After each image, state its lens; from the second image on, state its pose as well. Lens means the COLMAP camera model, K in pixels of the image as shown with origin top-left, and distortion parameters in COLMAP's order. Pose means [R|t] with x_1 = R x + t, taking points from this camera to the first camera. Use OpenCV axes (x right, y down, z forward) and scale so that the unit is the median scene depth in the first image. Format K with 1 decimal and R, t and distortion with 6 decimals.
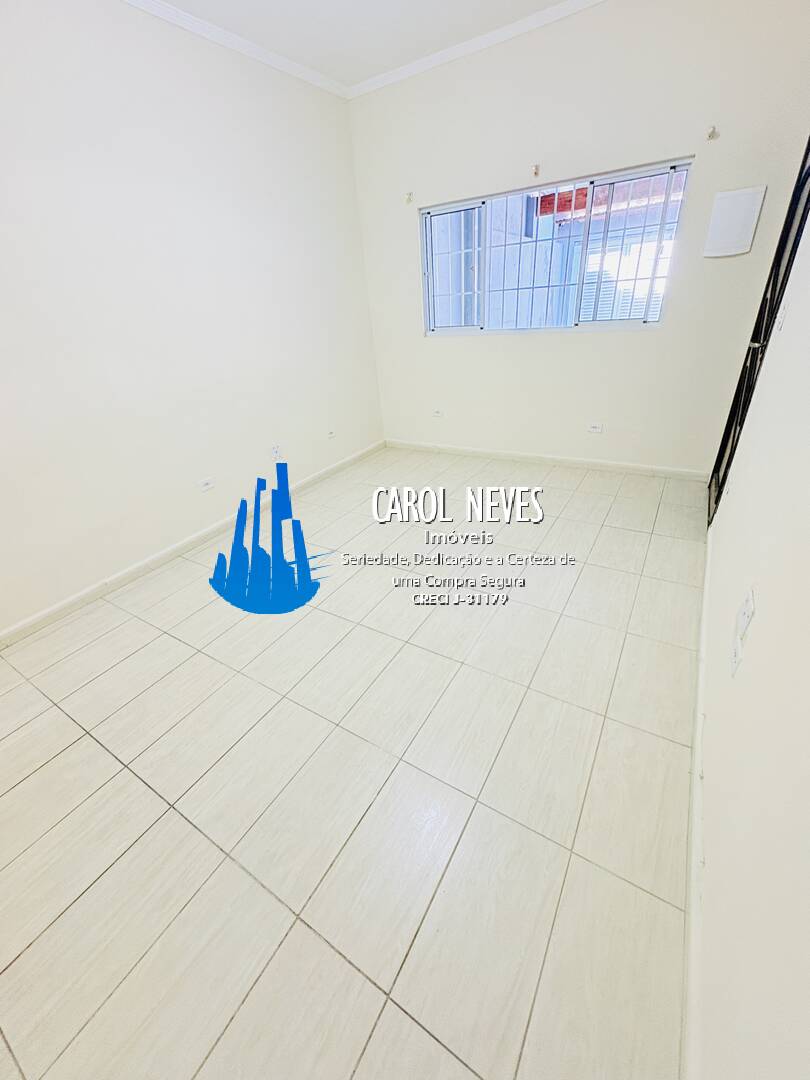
lens RADIAL K [[431.5, 0, 401.0], [0, 431.5, 538.3], [0, 0, 1]] dist [-0.008407, 0.000951]
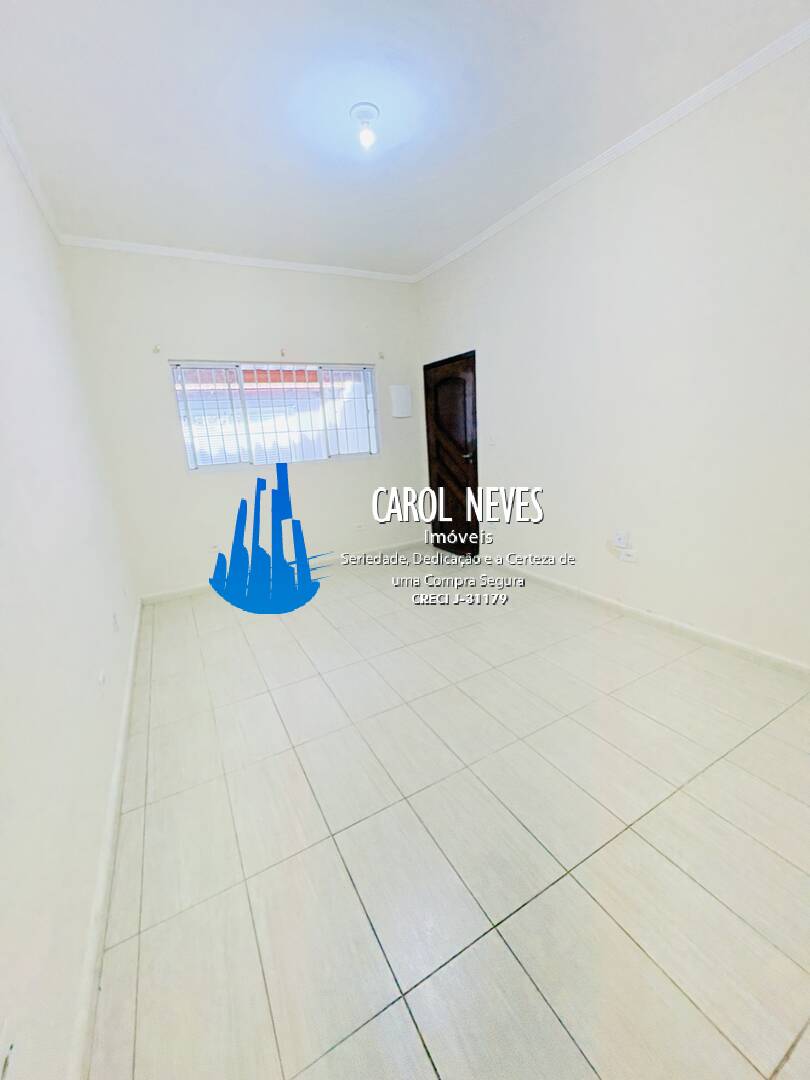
lens RADIAL K [[431.5, 0, 402.1], [0, 431.5, 541.4], [0, 0, 1]] dist [-0.008407, 0.000951]
pose [[0.490360, -0.166617, 0.855444, -0.636538], [0.442458, 0.893245, -0.079647, -0.057834], [-0.750851, 0.417554, 0.511733, 0.246330]]
